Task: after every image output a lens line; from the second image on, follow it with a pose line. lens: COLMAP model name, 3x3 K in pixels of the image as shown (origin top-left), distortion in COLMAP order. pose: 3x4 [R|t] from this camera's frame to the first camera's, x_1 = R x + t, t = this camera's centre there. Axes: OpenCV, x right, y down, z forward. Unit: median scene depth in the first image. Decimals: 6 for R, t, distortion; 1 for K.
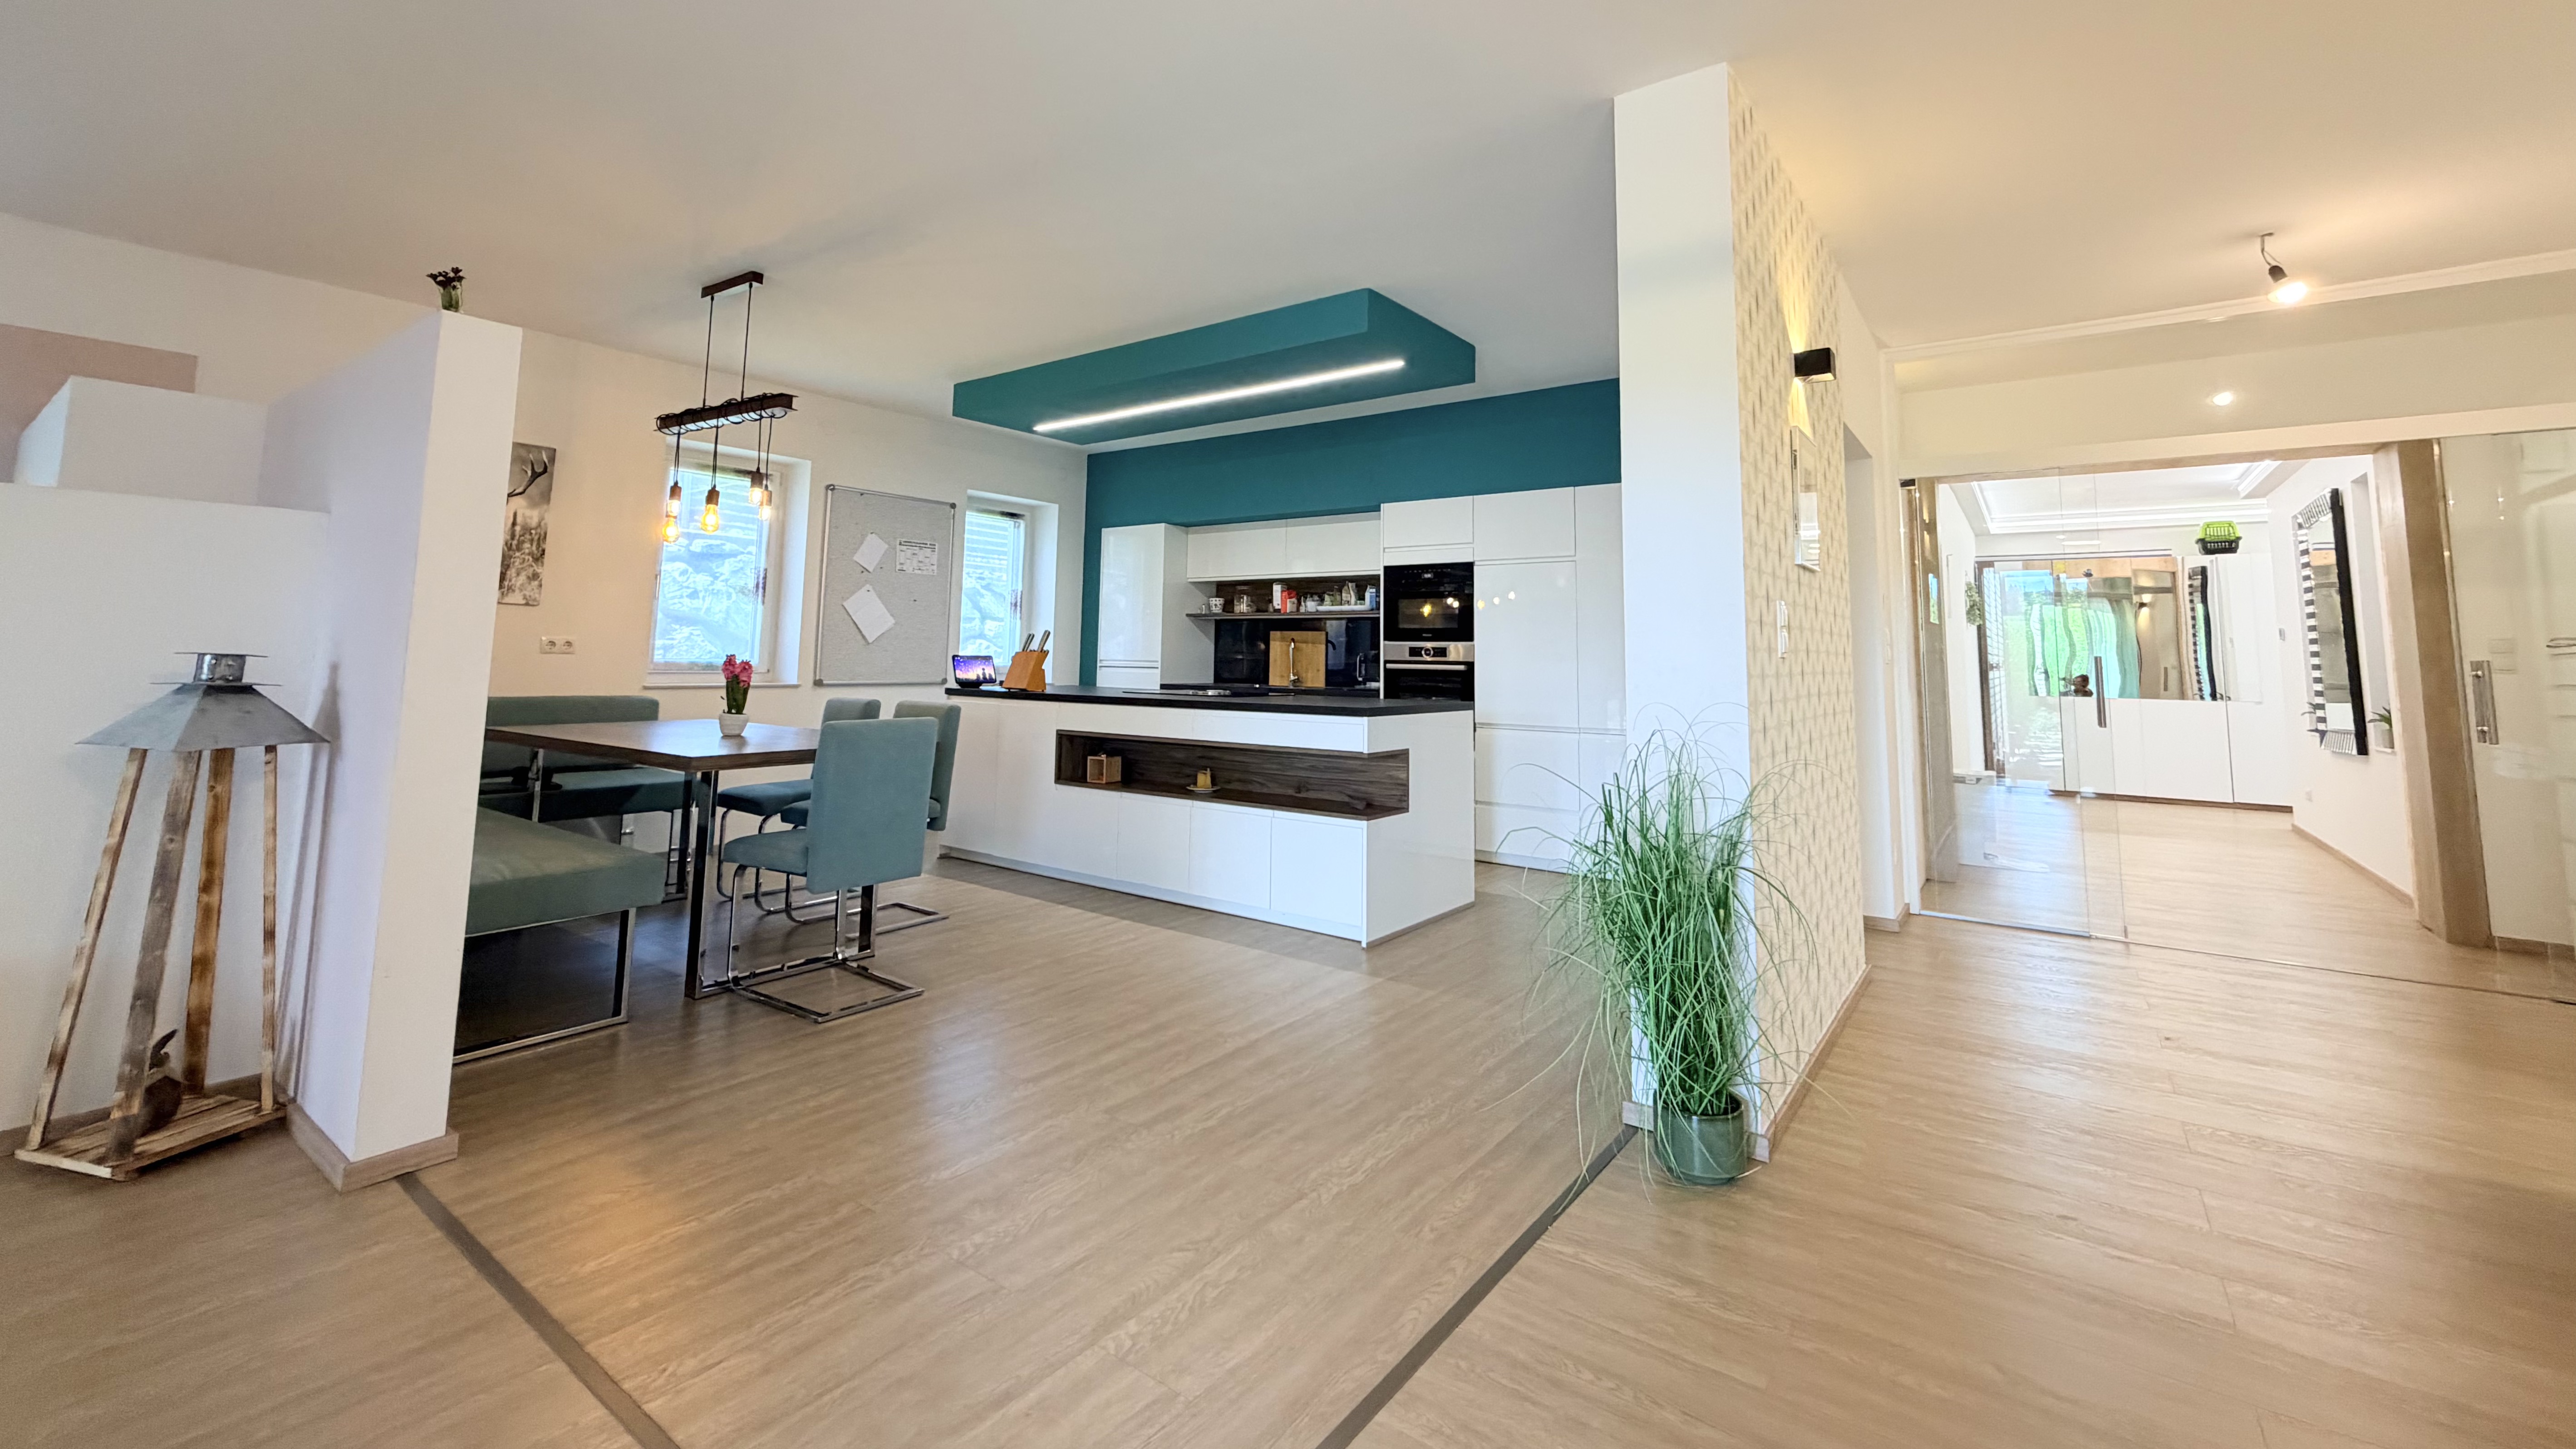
lens RADIAL K [[1033.5, 0, 1284.8], [0, 1033.5, 561.3], [0, 0, 1]] dist [0.001356, 0.000030]
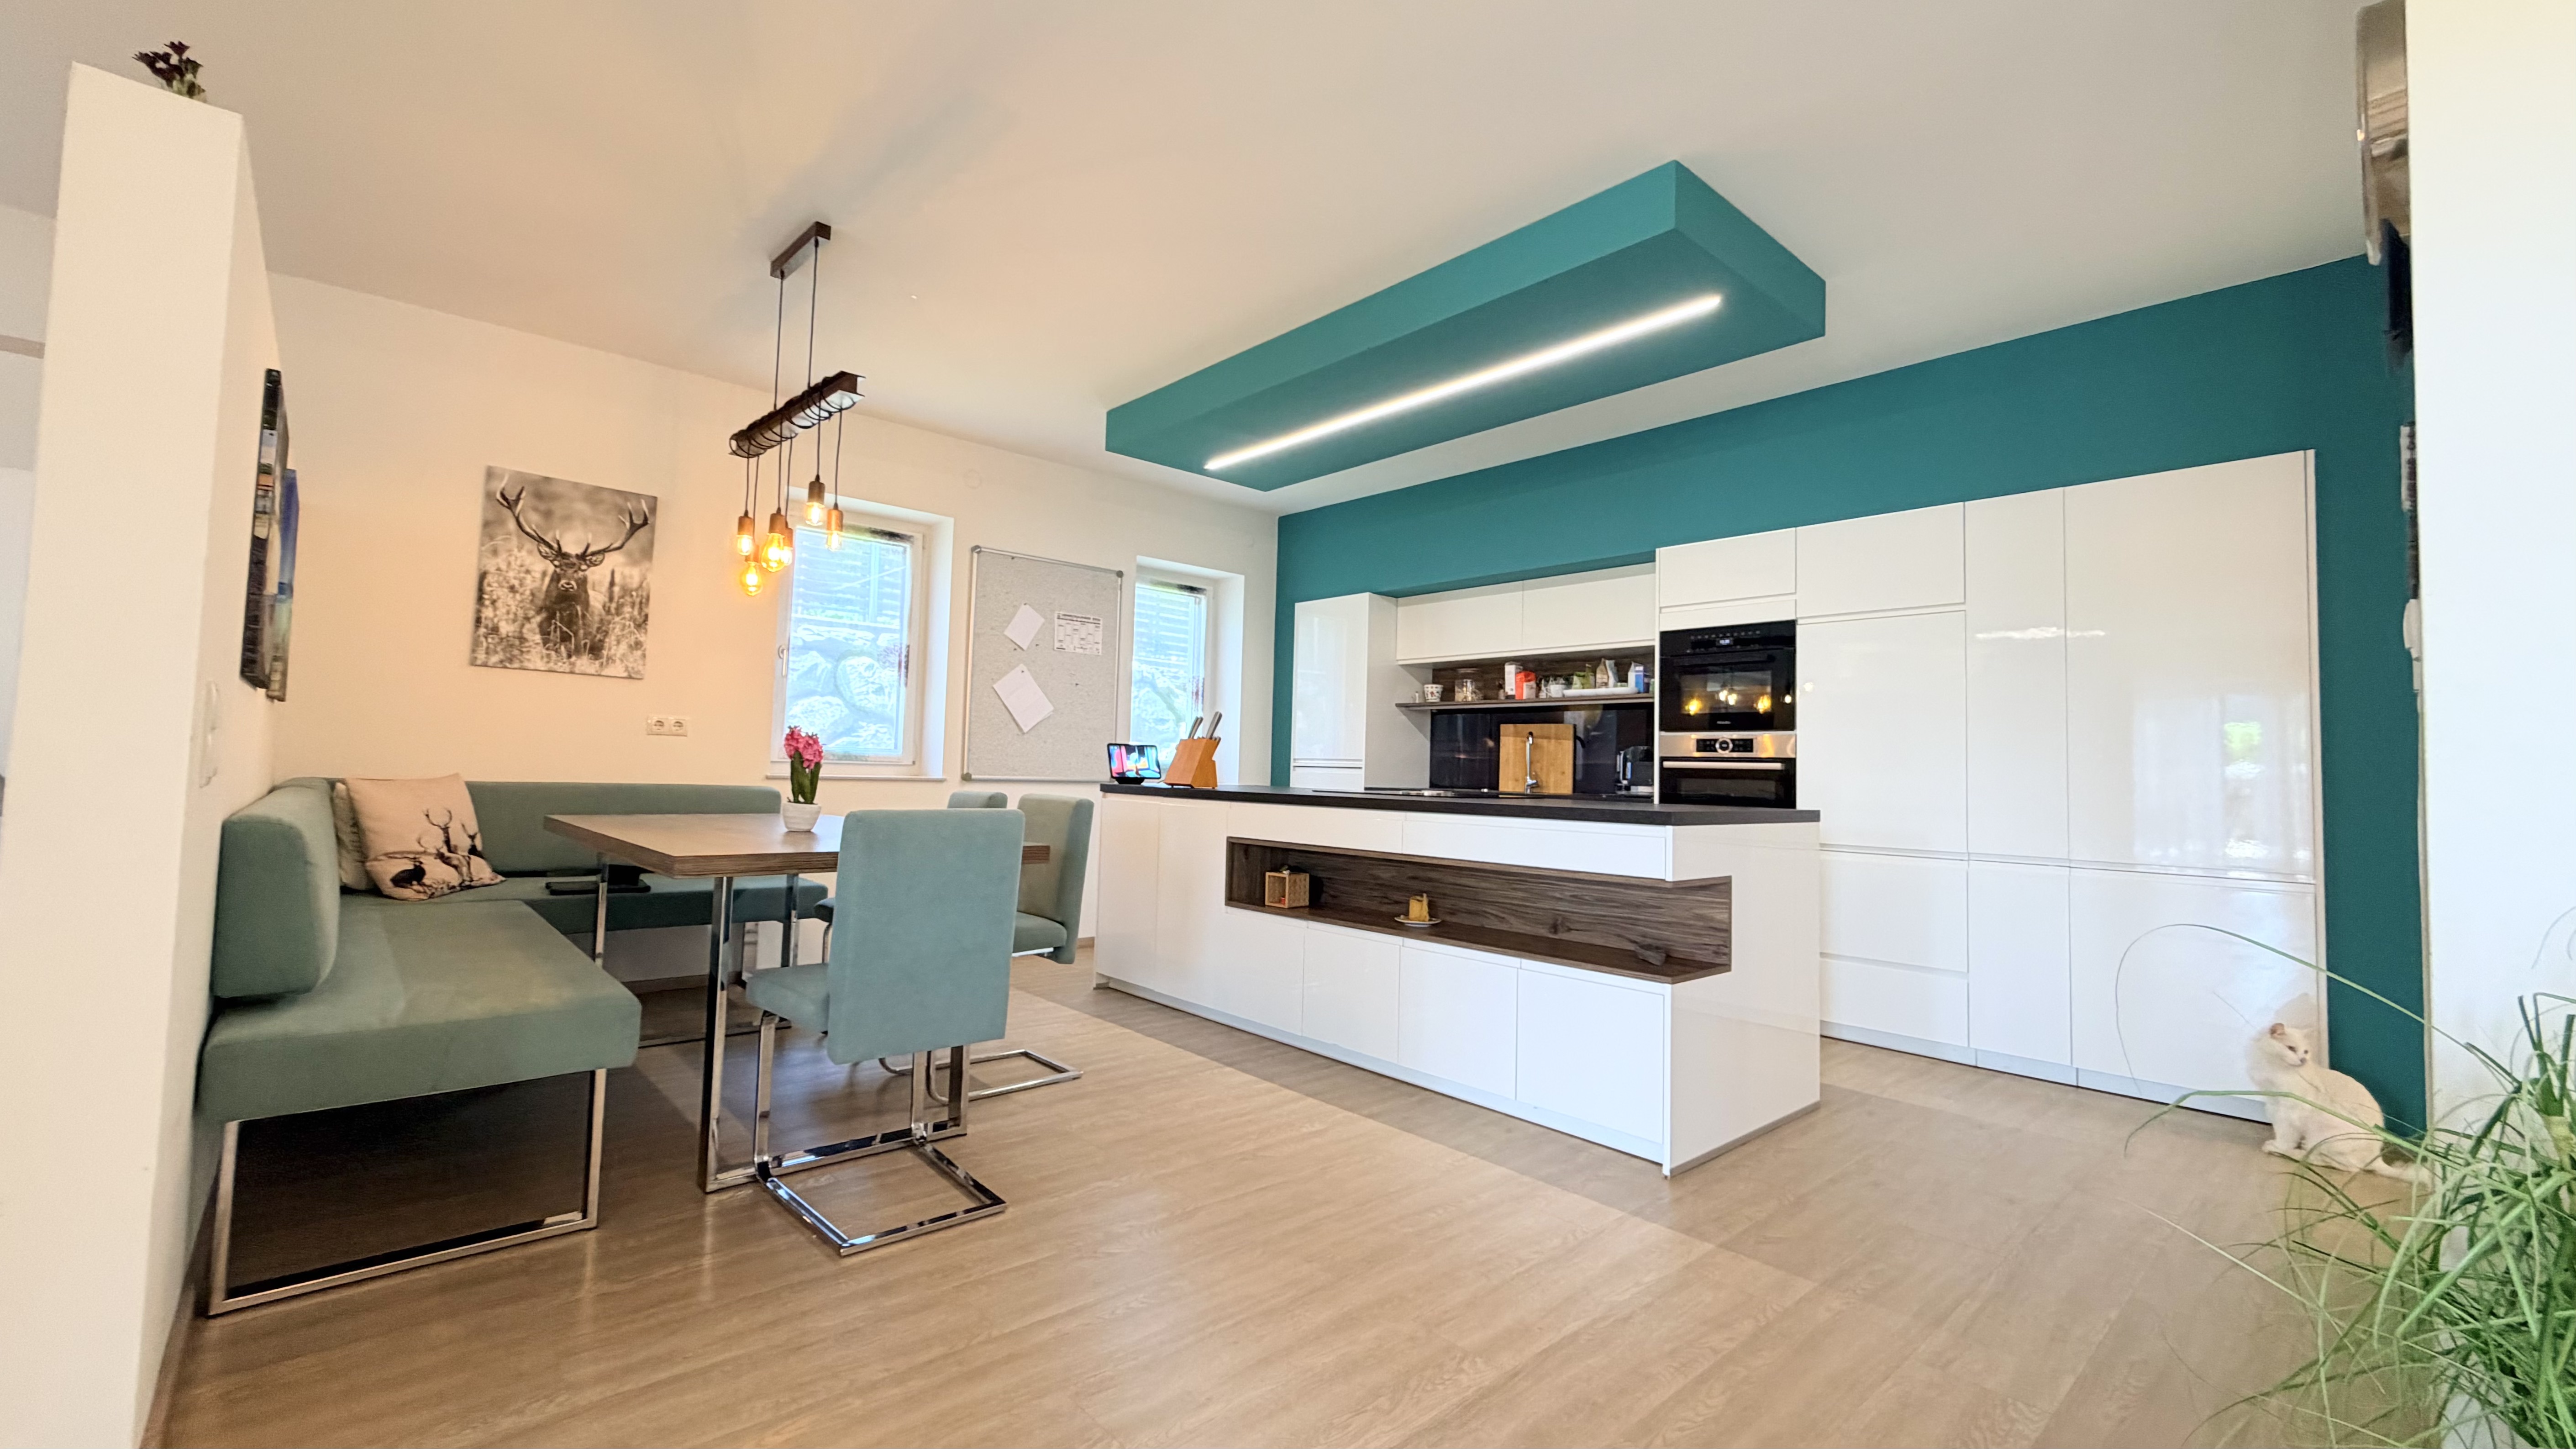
lens RADIAL K [[1051.7, 0, 1267.5], [0, 1051.7, 724.2], [0, 0, 1]] dist [0.000559, 0.000035]
pose [[0.976105, 0.000380, -0.217300, -0.016636], [0.009574, 0.998952, 0.044751, 0.036653], [0.217089, -0.045762, 0.975079, 0.201933]]
